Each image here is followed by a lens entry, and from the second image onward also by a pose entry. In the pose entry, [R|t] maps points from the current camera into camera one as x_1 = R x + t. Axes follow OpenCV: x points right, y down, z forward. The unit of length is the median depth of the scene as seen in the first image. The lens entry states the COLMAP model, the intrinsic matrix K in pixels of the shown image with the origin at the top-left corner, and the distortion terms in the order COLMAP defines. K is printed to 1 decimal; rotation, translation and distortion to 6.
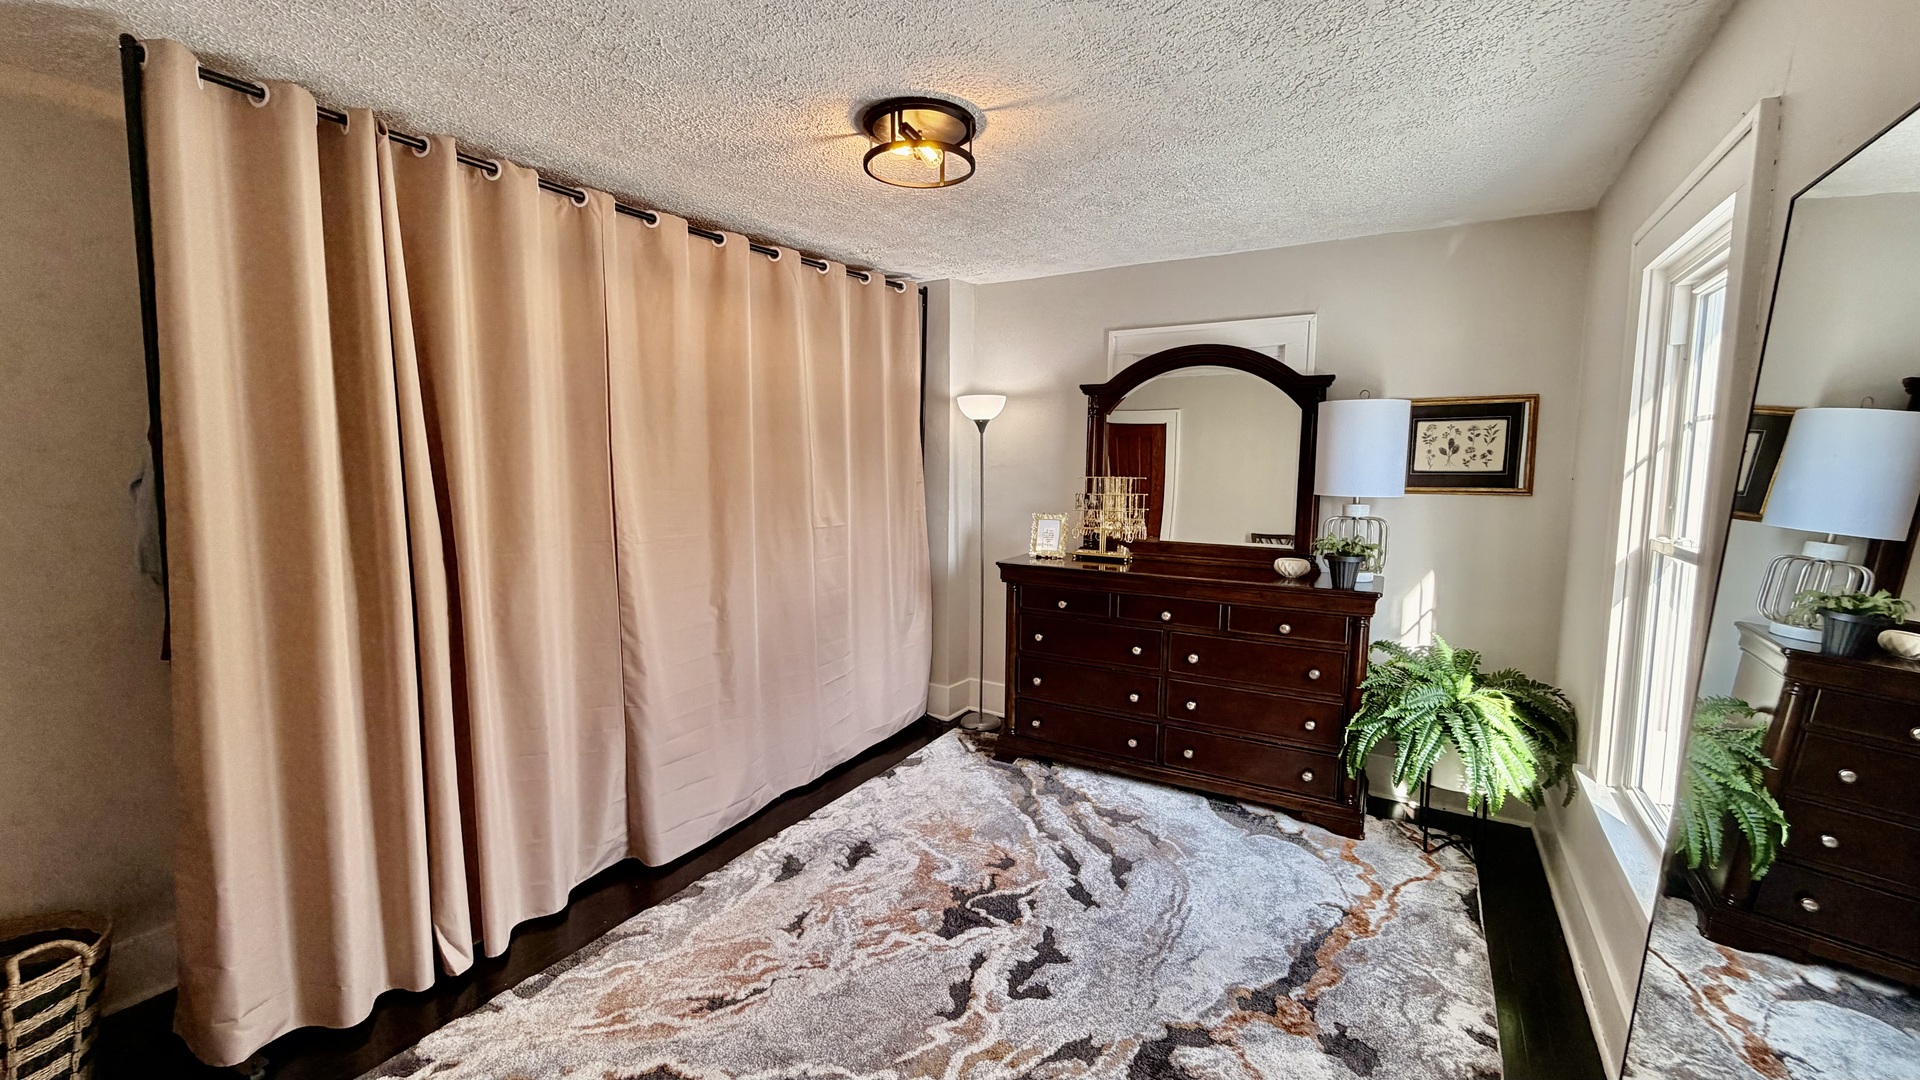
lens RADIAL K [[763.9, 0, 948.5], [0, 763.9, 534.6], [0, 0, 1]] dist [-0.001946, 0.000160]
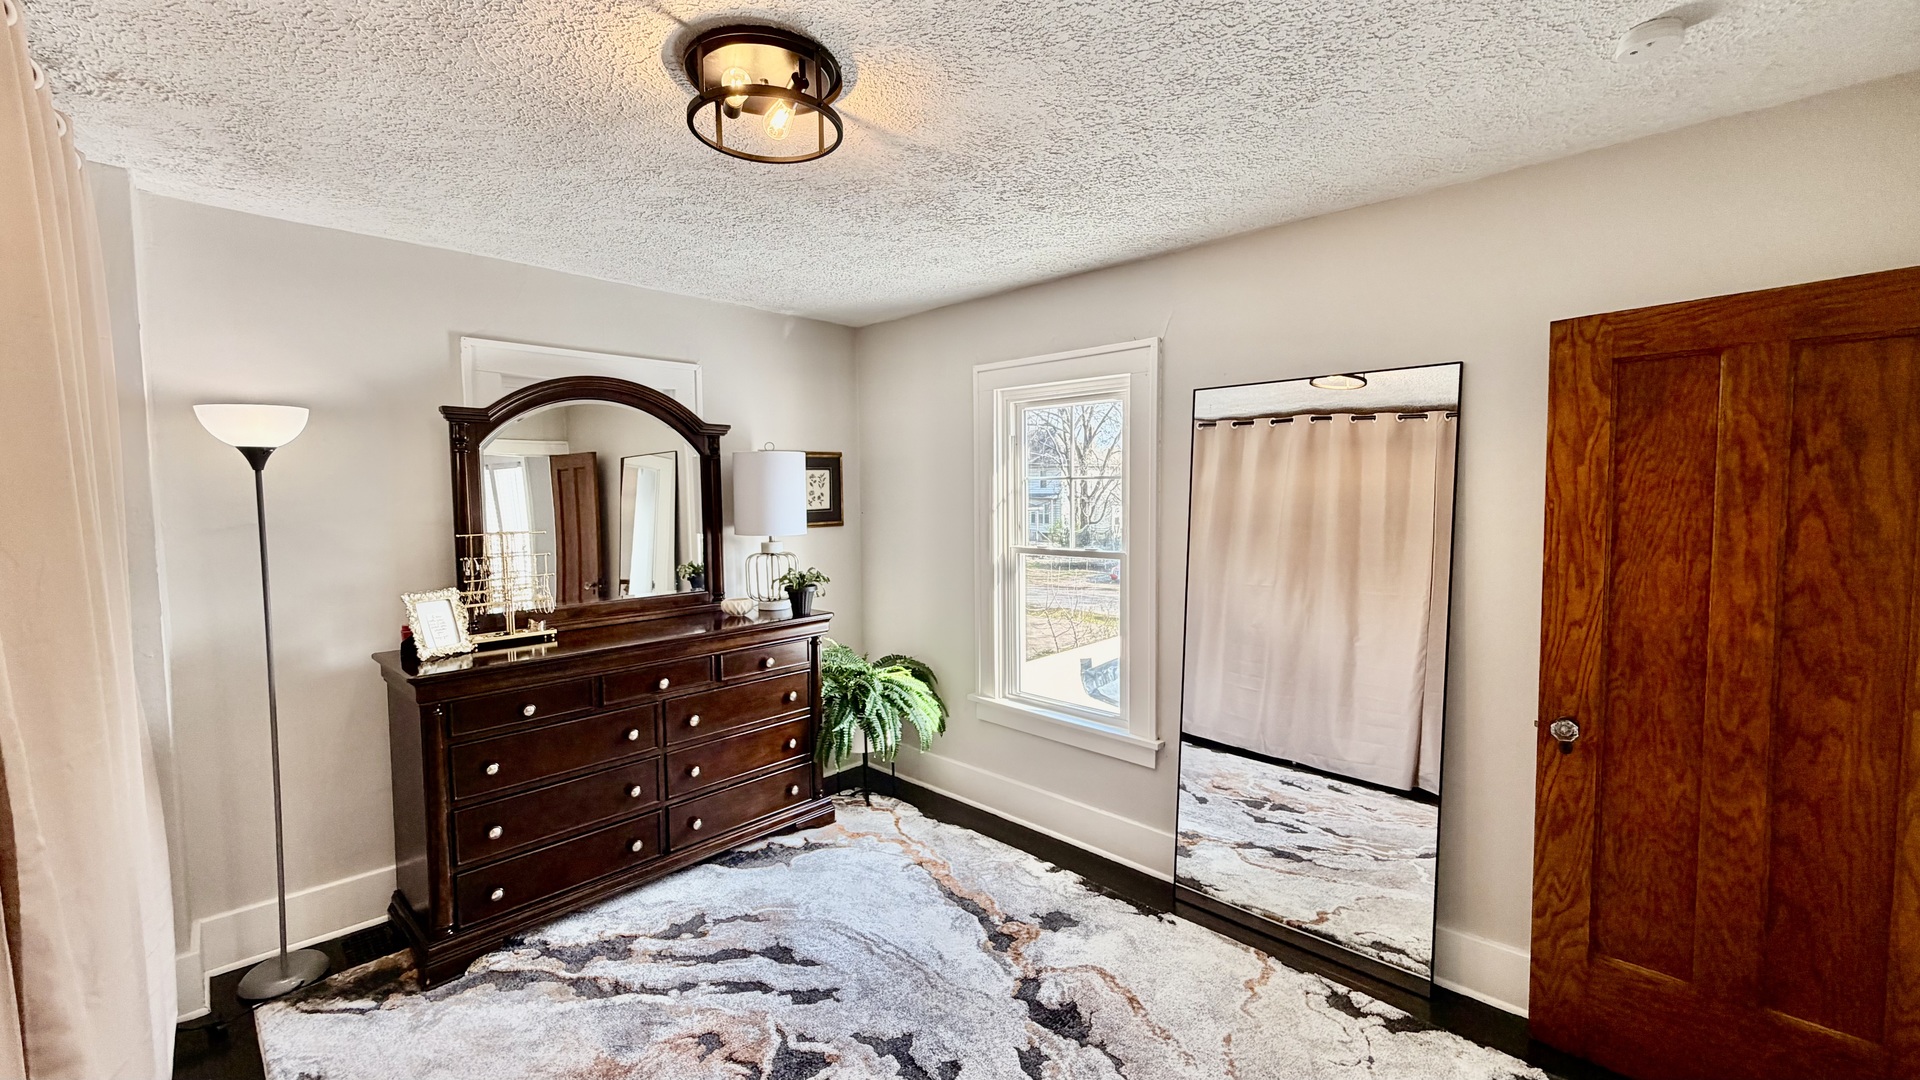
lens RADIAL K [[763.9, 0, 952.7], [0, 763.9, 538.2], [0, 0, 1]] dist [-0.001946, 0.000160]
pose [[0.224843, -0.071126, 0.971796, -0.524238], [0.106898, 0.993113, 0.047953, -0.073150], [-0.968514, 0.093101, 0.230898, 0.491585]]
